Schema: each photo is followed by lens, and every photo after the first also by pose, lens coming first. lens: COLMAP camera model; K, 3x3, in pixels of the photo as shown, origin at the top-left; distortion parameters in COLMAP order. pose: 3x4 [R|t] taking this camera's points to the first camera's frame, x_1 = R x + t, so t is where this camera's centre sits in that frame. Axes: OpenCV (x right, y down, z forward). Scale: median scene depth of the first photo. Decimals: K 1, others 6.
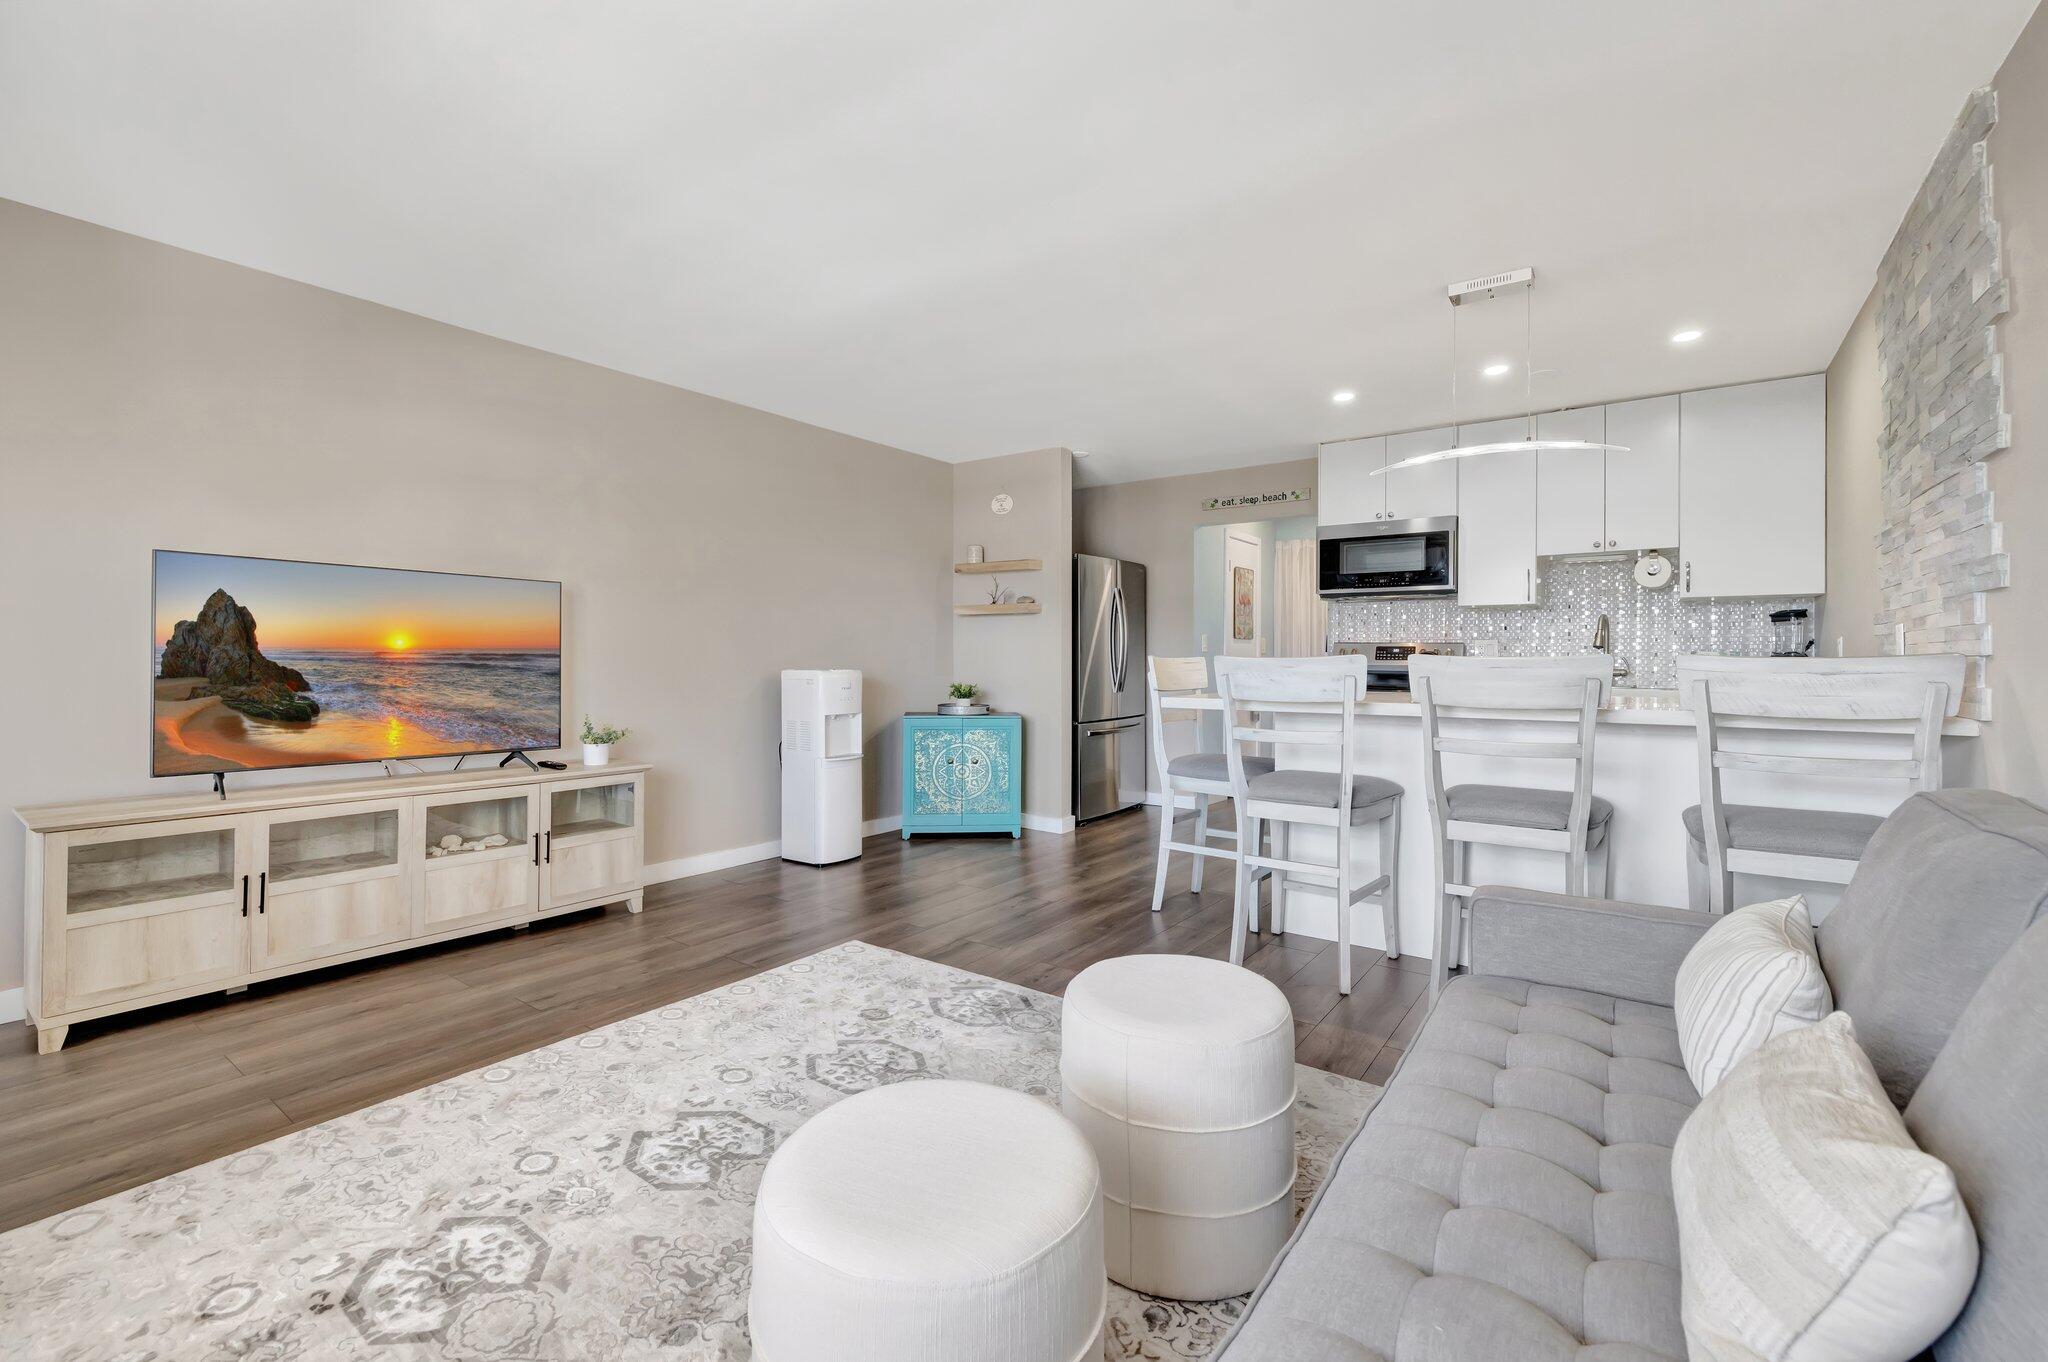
lens RADIAL K [[869.2, 0, 1021.0], [0, 869.2, 658.9], [0, 0, 1]] dist [-0.001218, -0.000046]
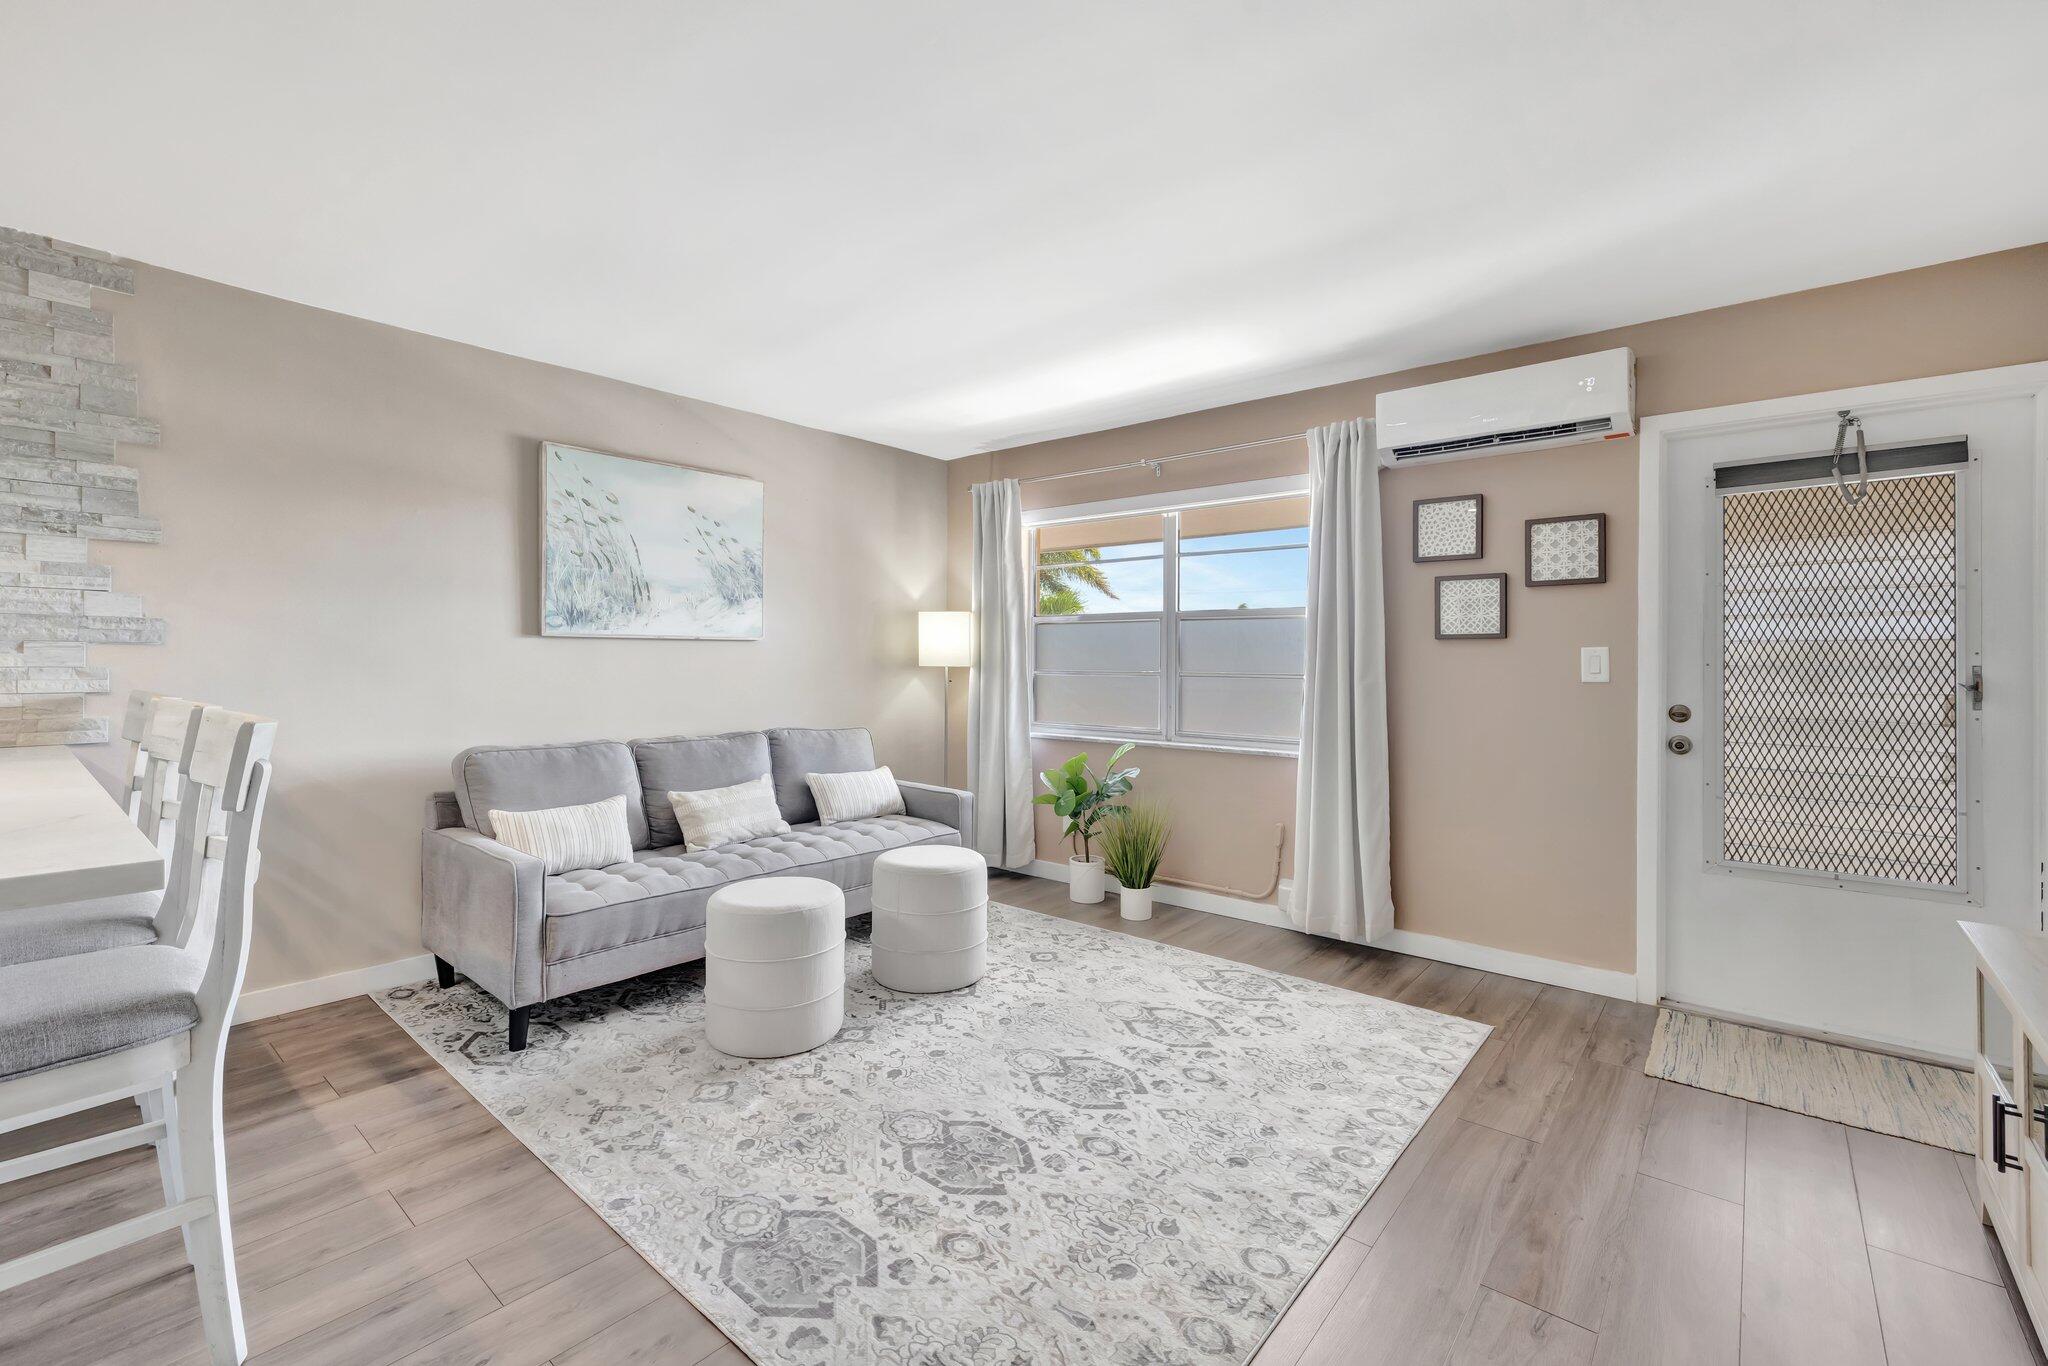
lens RADIAL K [[874.9, 0, 1013.5], [0, 874.9, 656.2], [0, 0, 1]] dist [-0.000134, 0.000326]
pose [[-0.997011, -0.009025, 0.076725, -0.153510], [-0.009453, 0.999942, -0.005224, -0.029144], [-0.076674, -0.005933, -0.997039, 1.004399]]
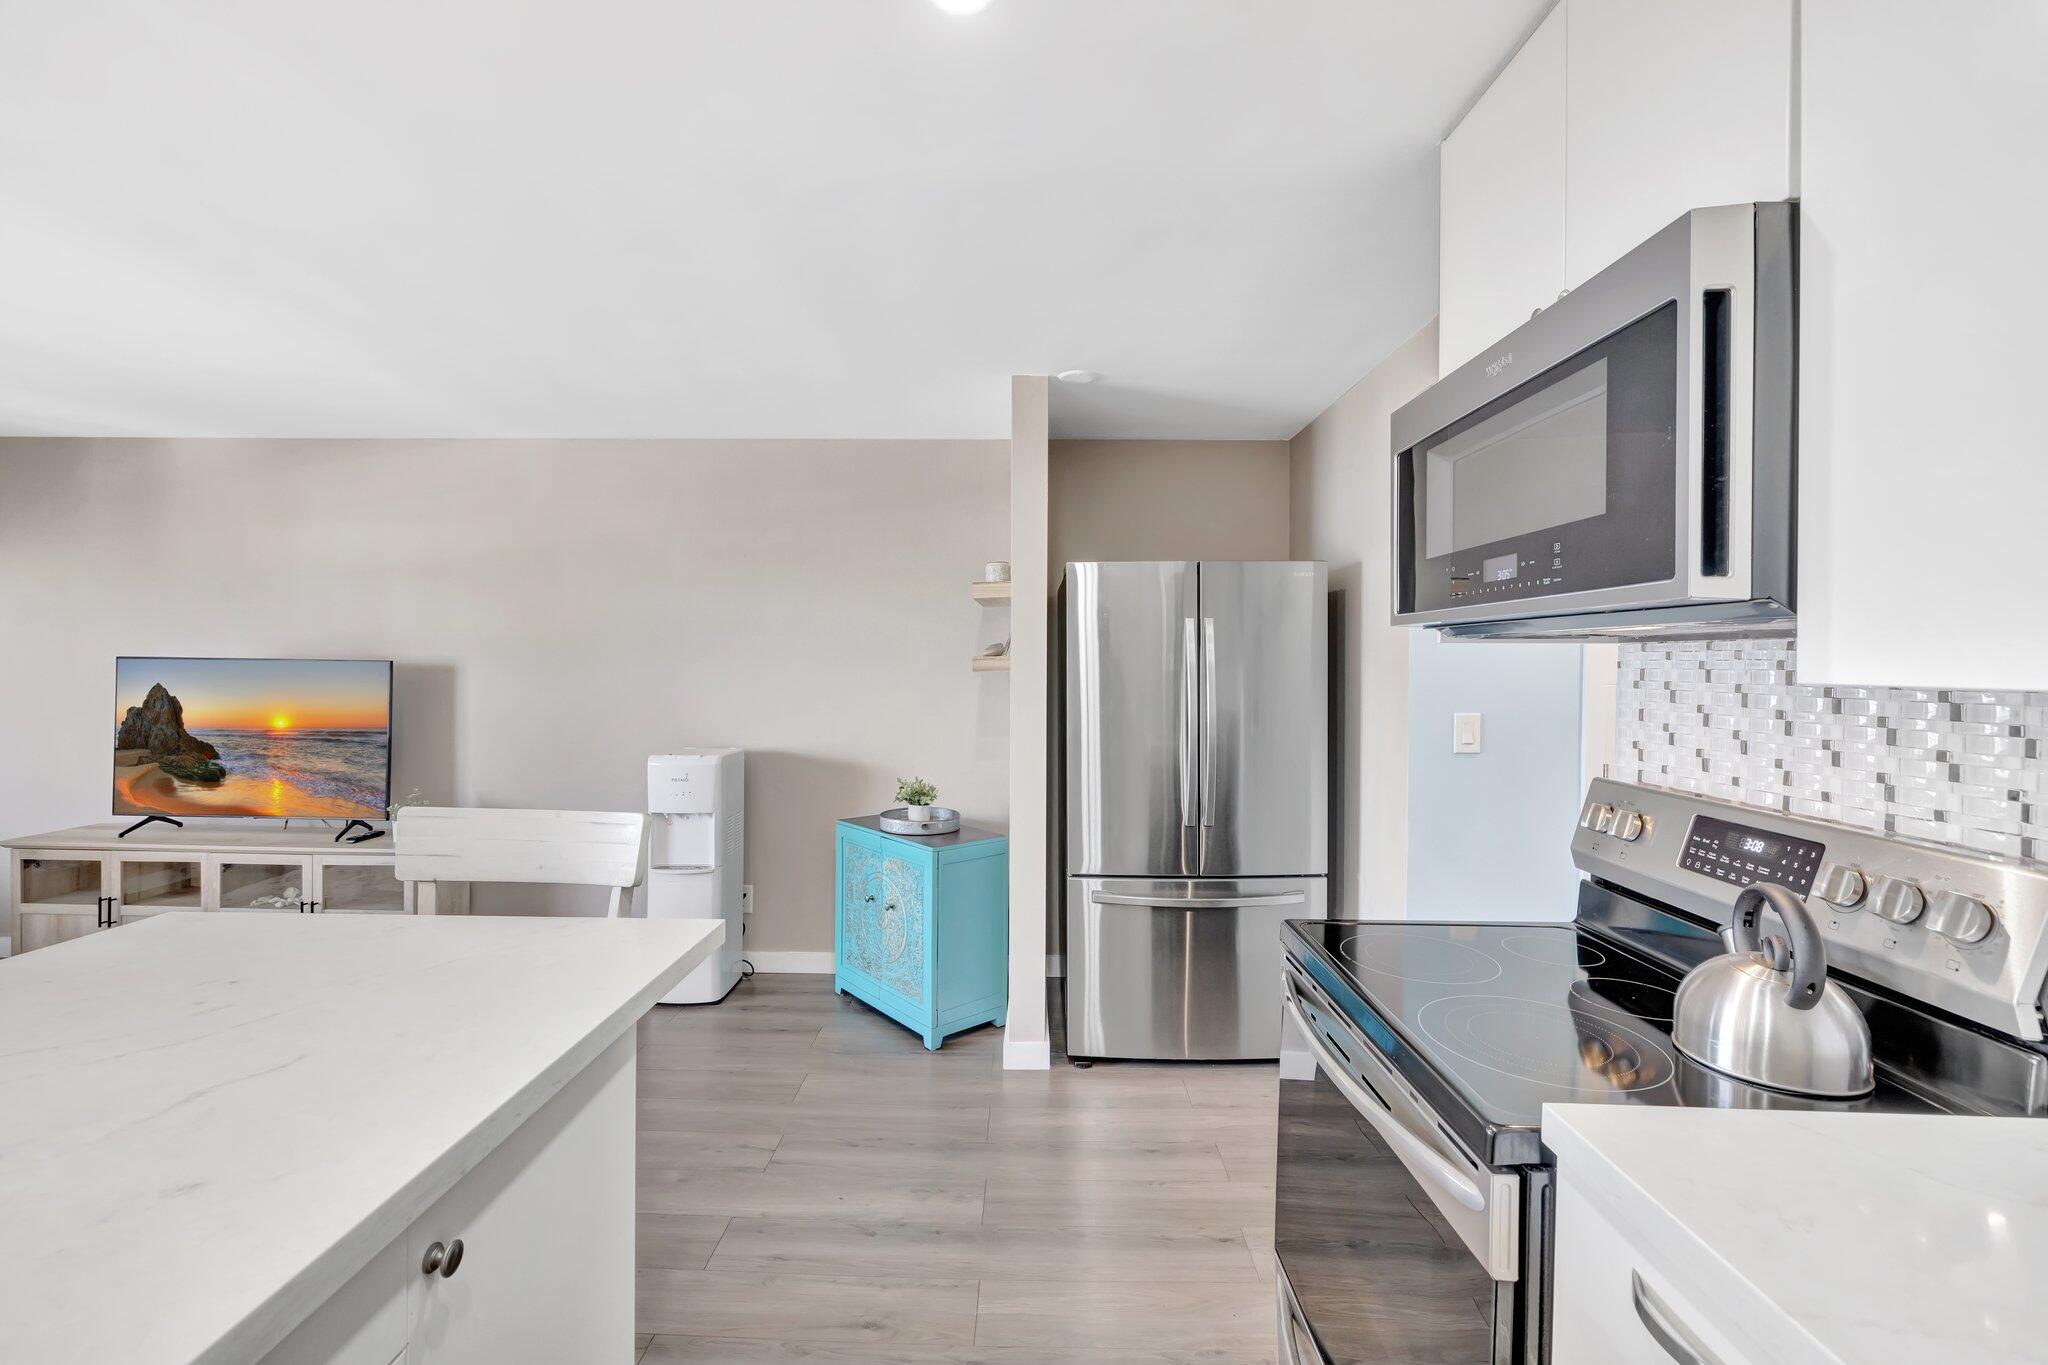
lens RADIAL K [[866.6, 0, 1011.3], [0, 866.6, 674.0], [0, 0, 1]] dist [0.000616, 0.000402]
pose [[0.570773, 0.007914, -0.821070, 0.620546], [-0.004984, 0.999969, 0.006173, -0.069990], [0.821093, 0.000569, 0.570794, 0.840332]]
